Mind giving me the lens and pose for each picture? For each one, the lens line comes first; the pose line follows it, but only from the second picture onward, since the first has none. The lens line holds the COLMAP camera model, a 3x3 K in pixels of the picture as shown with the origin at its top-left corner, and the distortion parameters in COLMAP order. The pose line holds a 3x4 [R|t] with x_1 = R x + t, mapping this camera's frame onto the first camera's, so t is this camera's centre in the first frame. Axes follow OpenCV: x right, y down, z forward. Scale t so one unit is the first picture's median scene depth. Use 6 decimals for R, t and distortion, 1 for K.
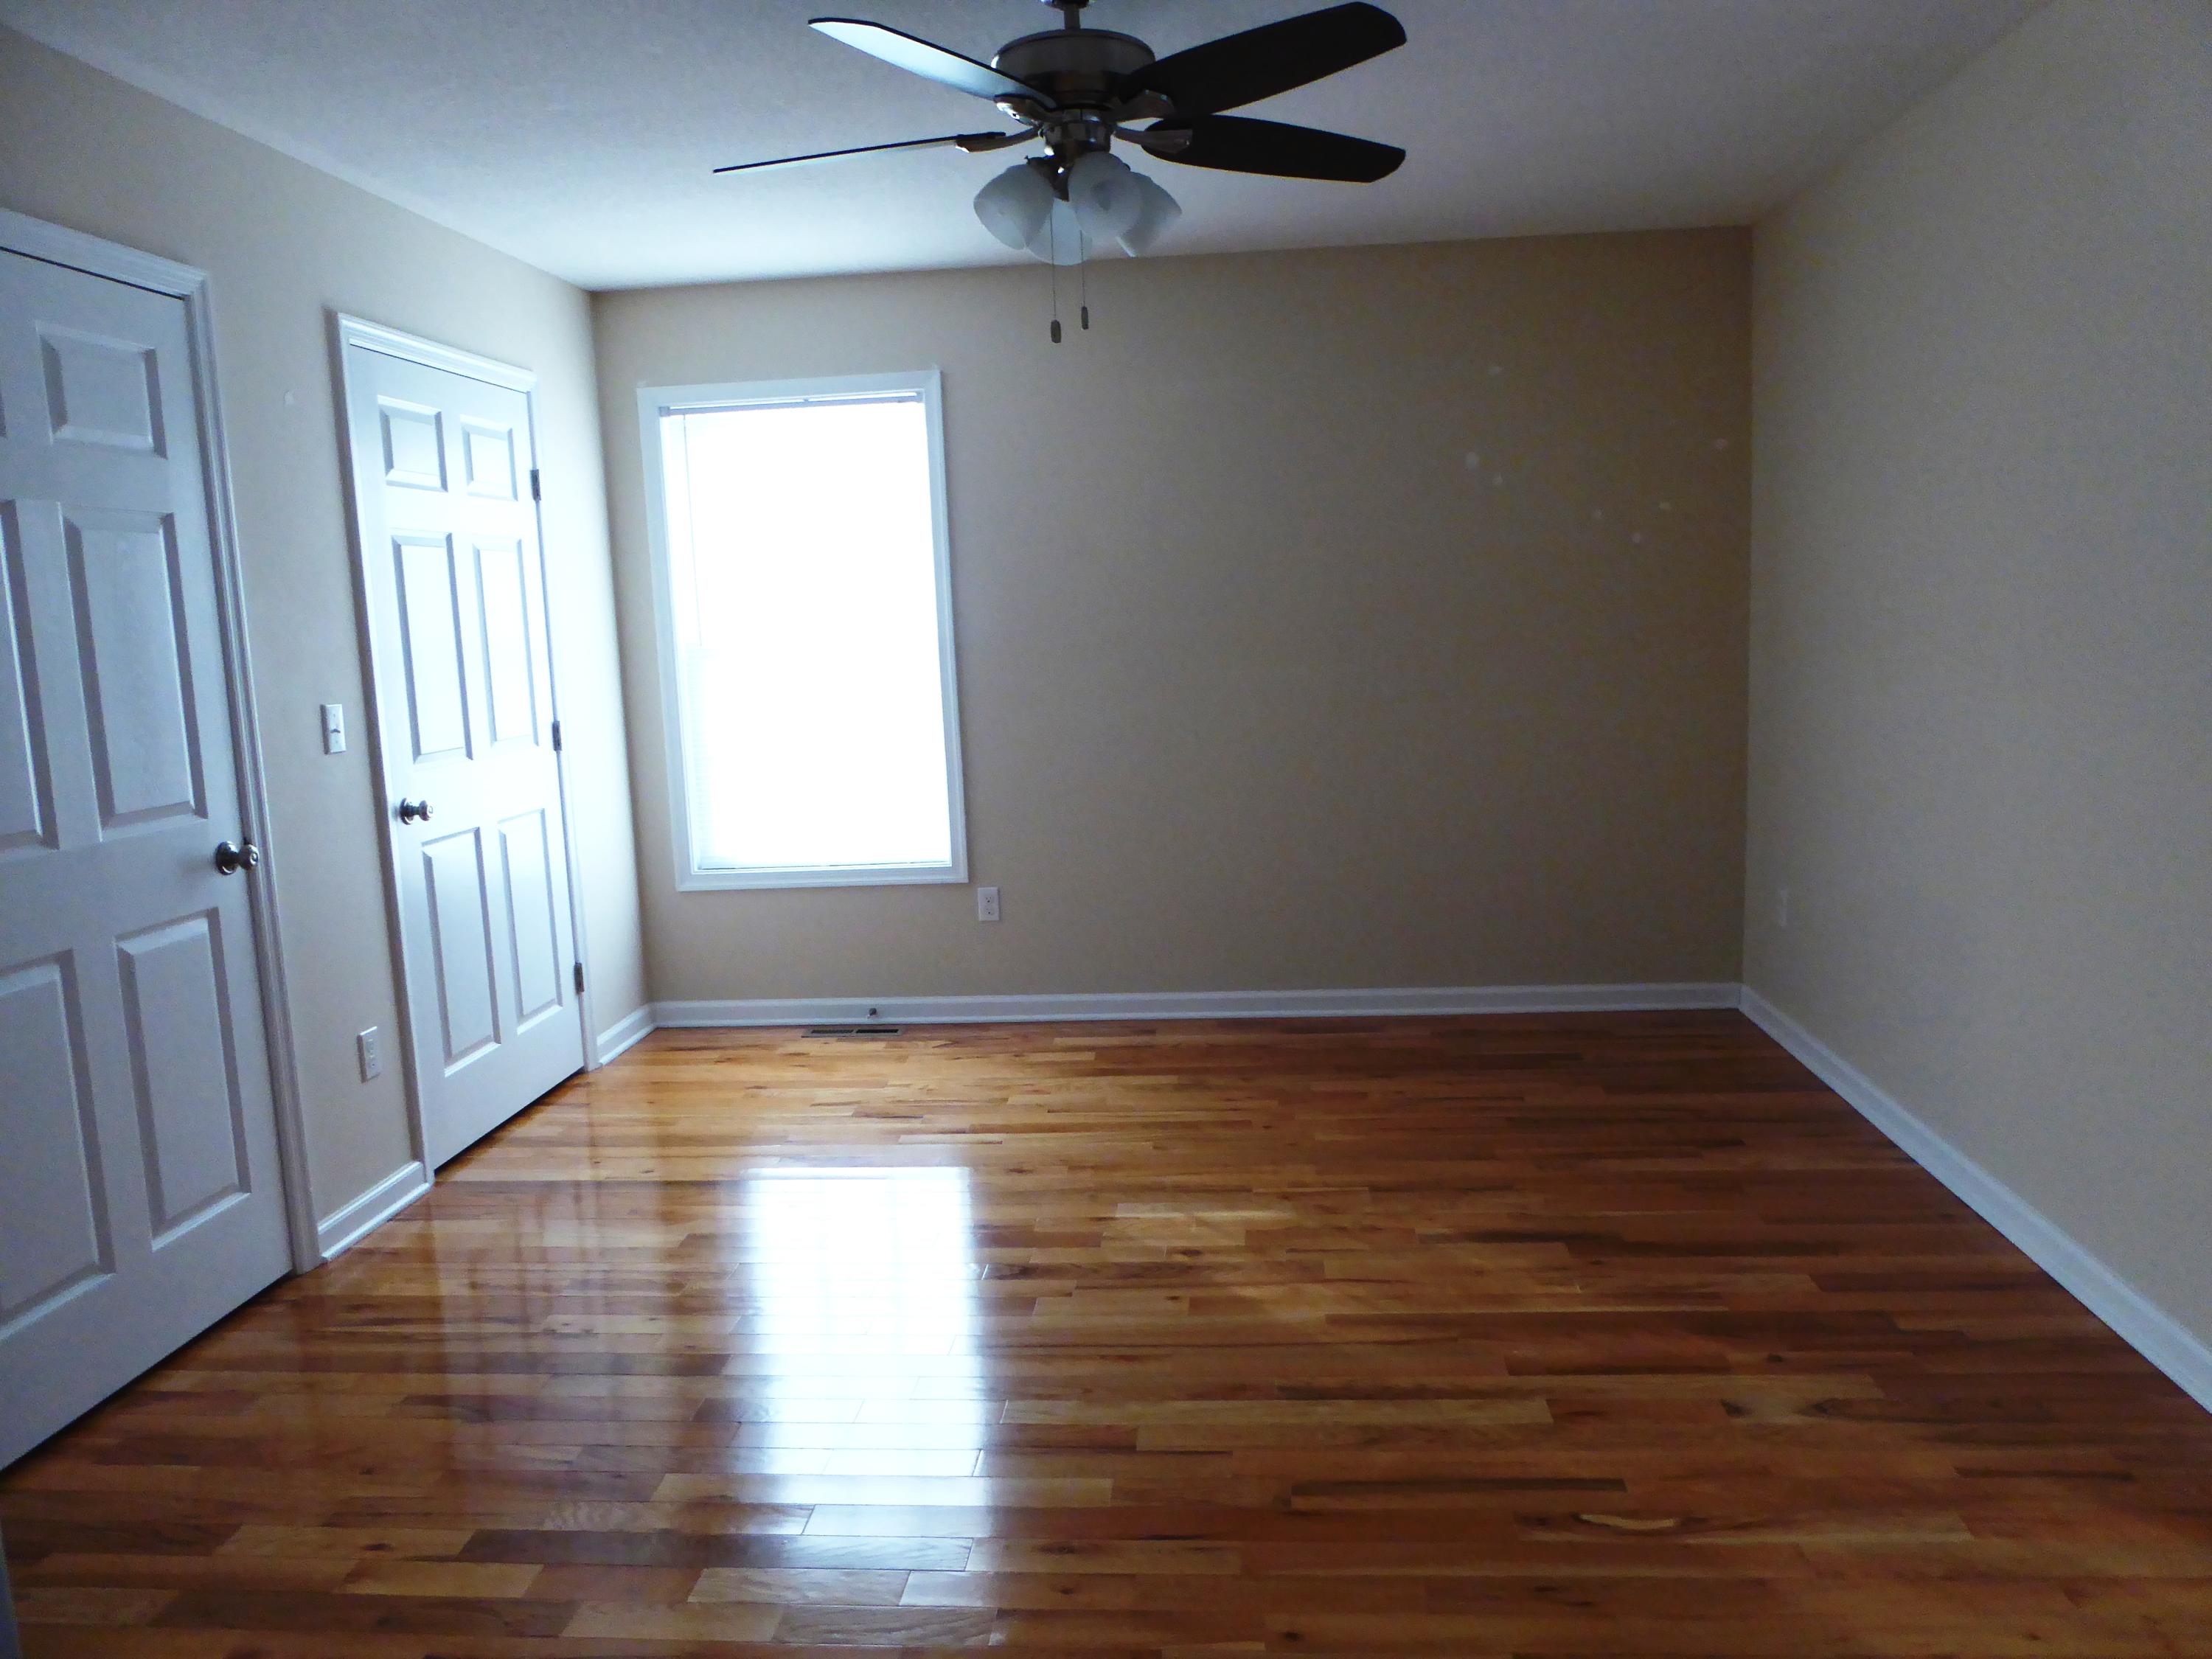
lens RADIAL K [[1571.3, 0, 1121.4], [0, 1571.3, 818.9], [0, 0, 1]] dist [-0.045895, 0.016045]
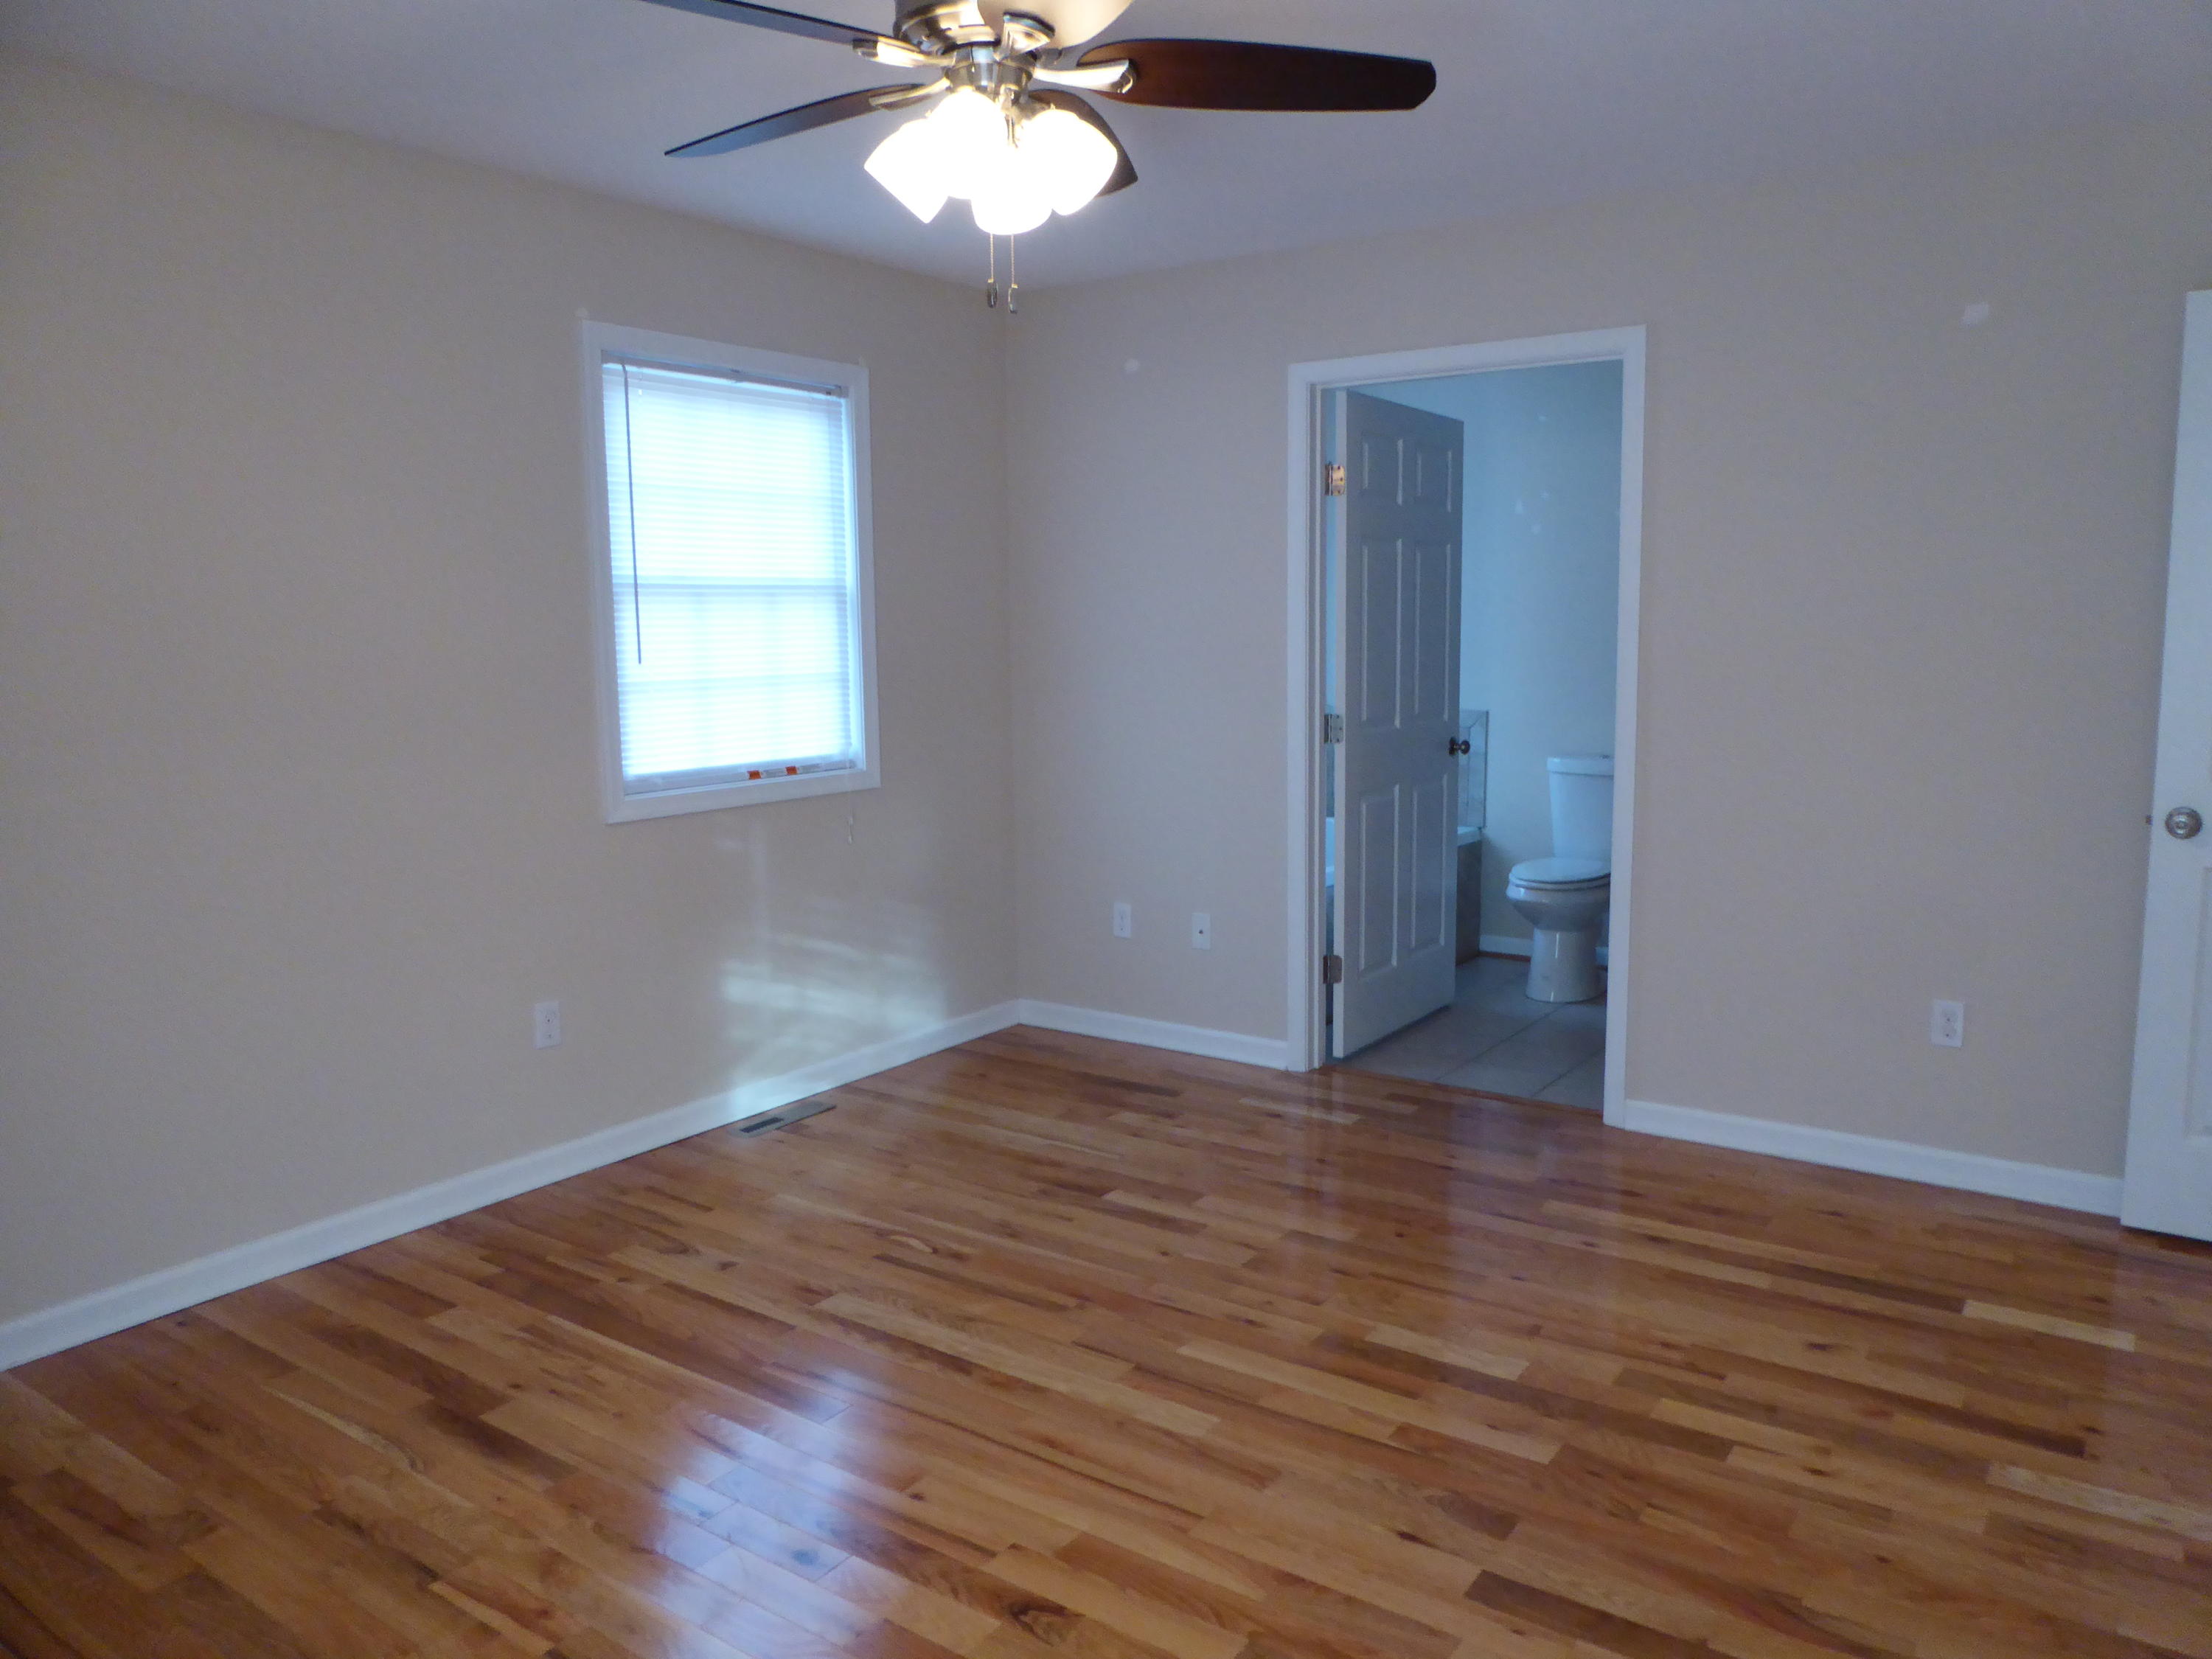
lens RADIAL K [[1571.3, 0, 1121.4], [0, 1571.3, 818.9], [0, 0, 1]] dist [-0.045895, 0.016045]
pose [[-0.857554, -0.018775, 0.514051, -0.421686], [0.113710, 0.967692, 0.225038, -0.180970], [-0.501668, 0.251435, -0.827713, 1.392720]]
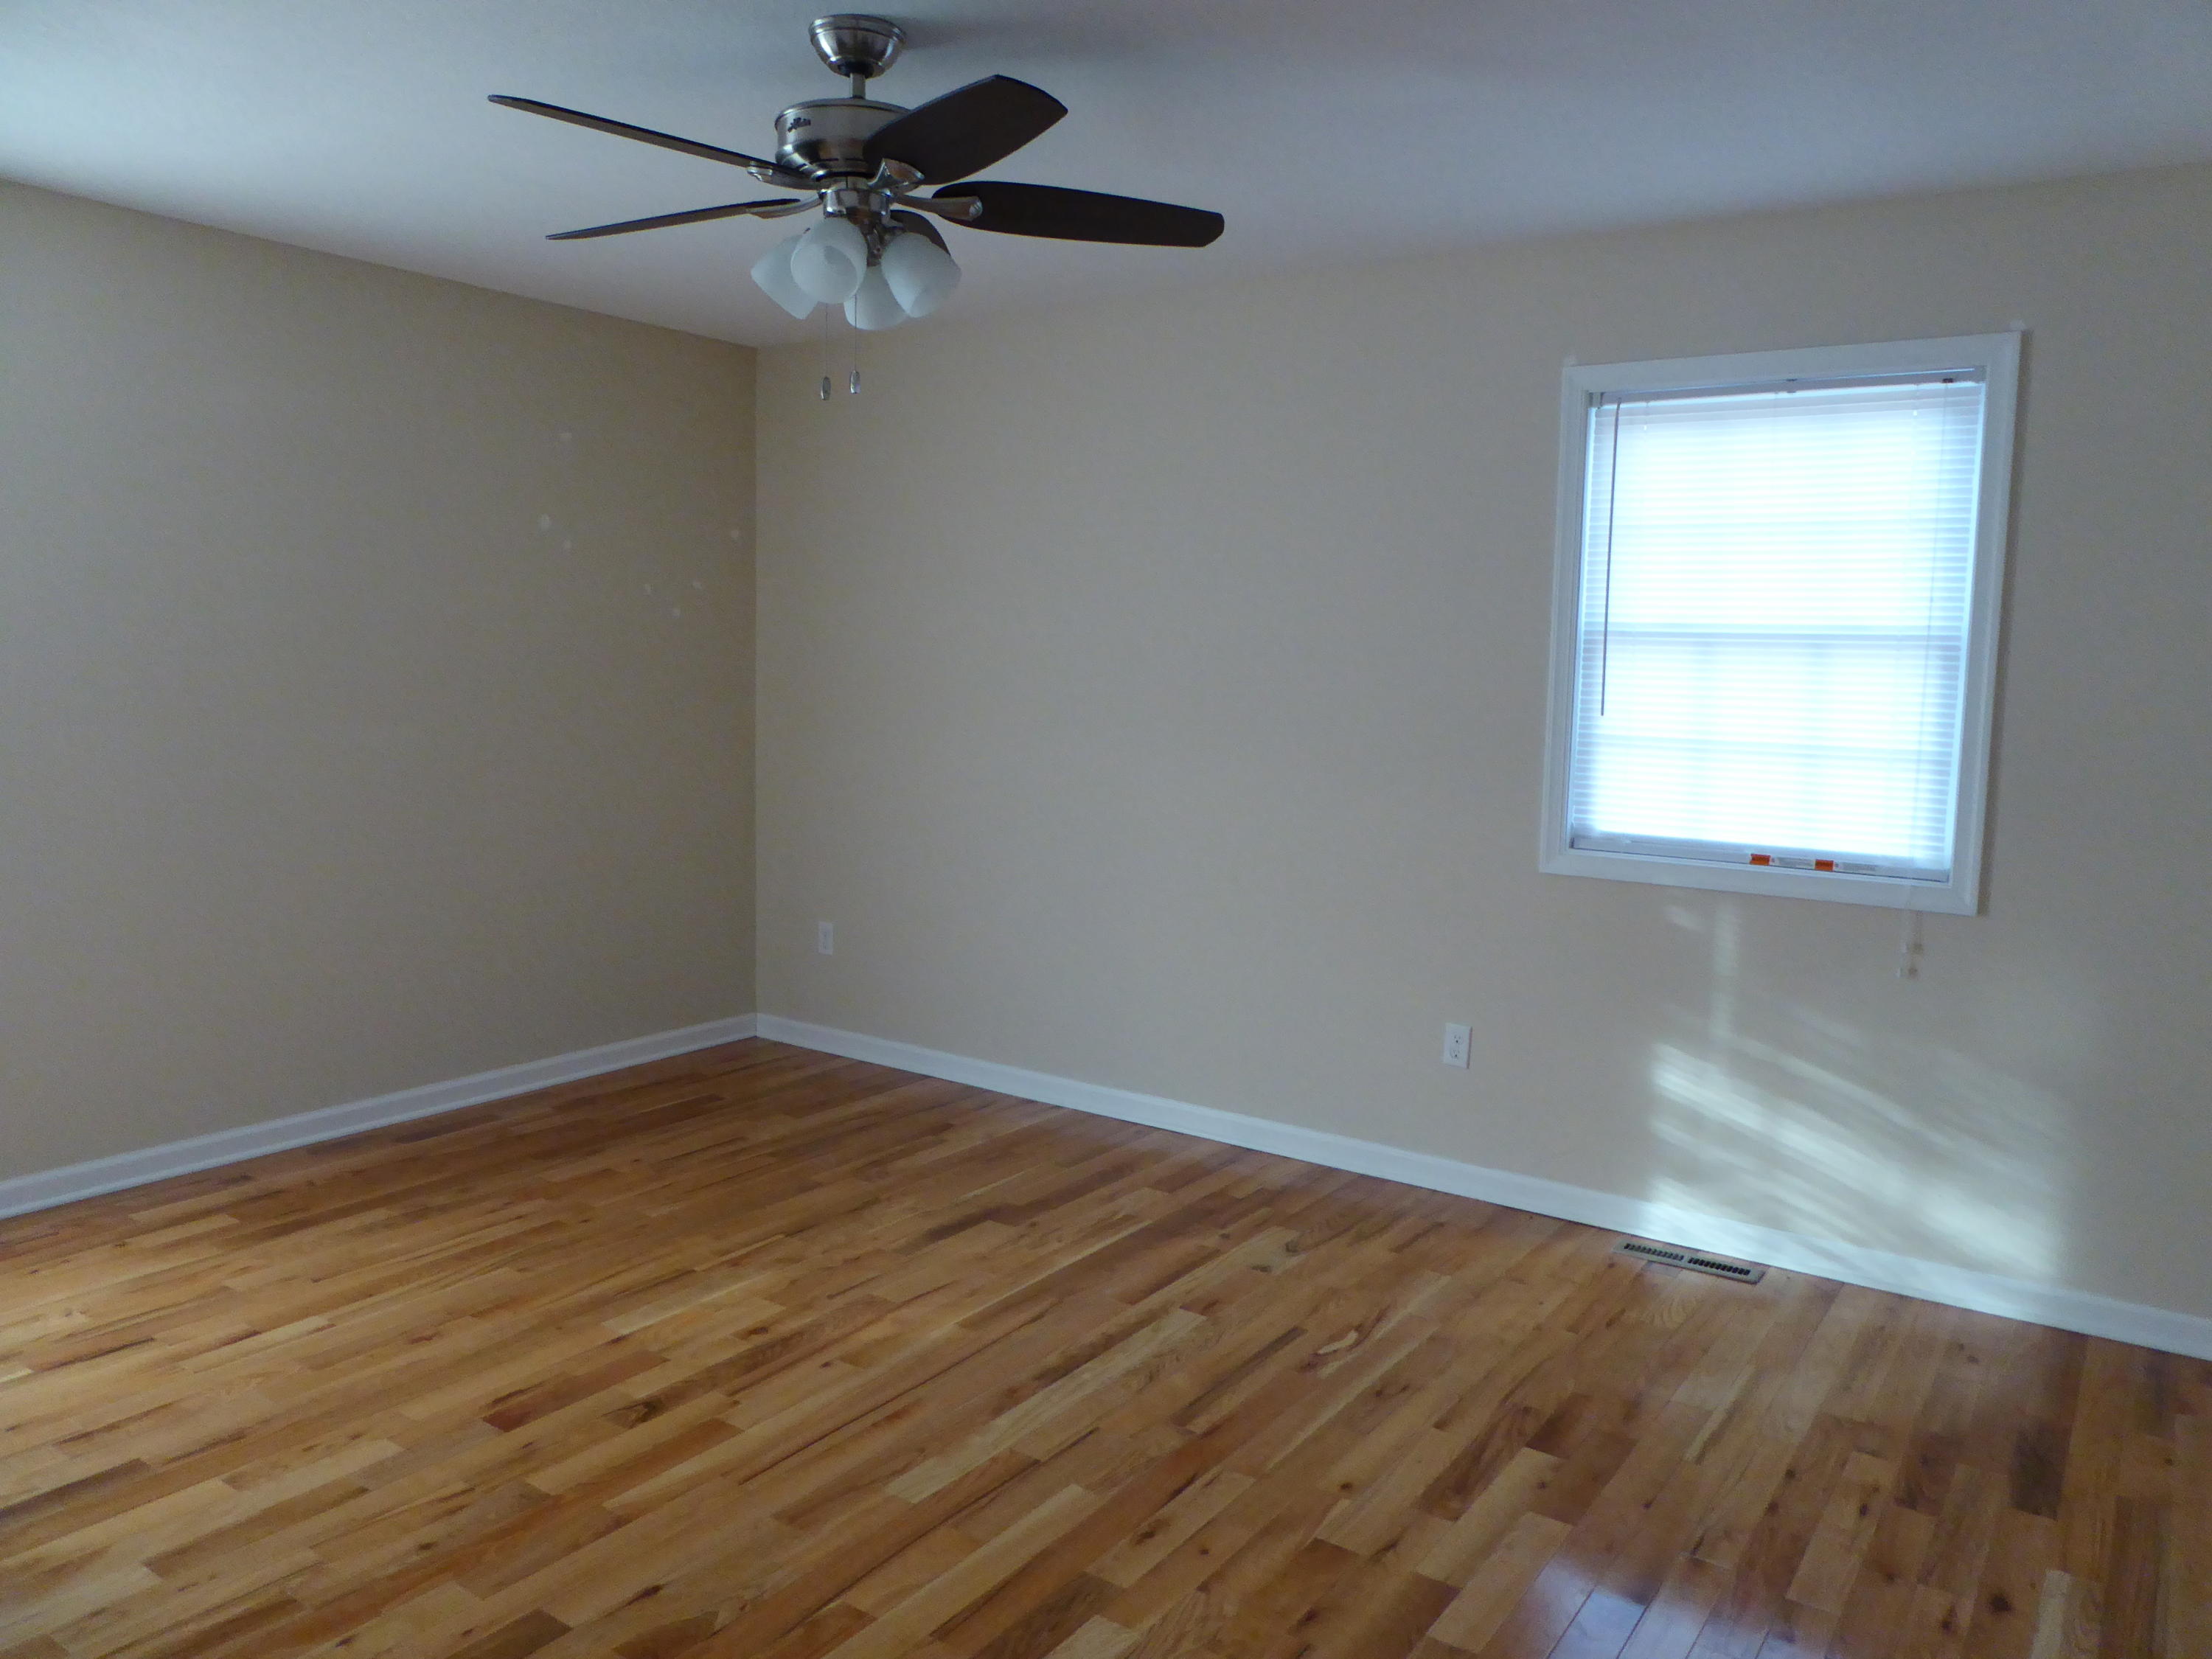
lens RADIAL K [[1571.3, 0, 1121.4], [0, 1571.3, 818.9], [0, 0, 1]] dist [-0.045895, 0.016045]
pose [[0.504837, -0.043182, 0.862134, -0.650649], [0.078933, 0.996873, 0.003710, -0.025342], [-0.859599, 0.066178, 0.506666, 0.288301]]
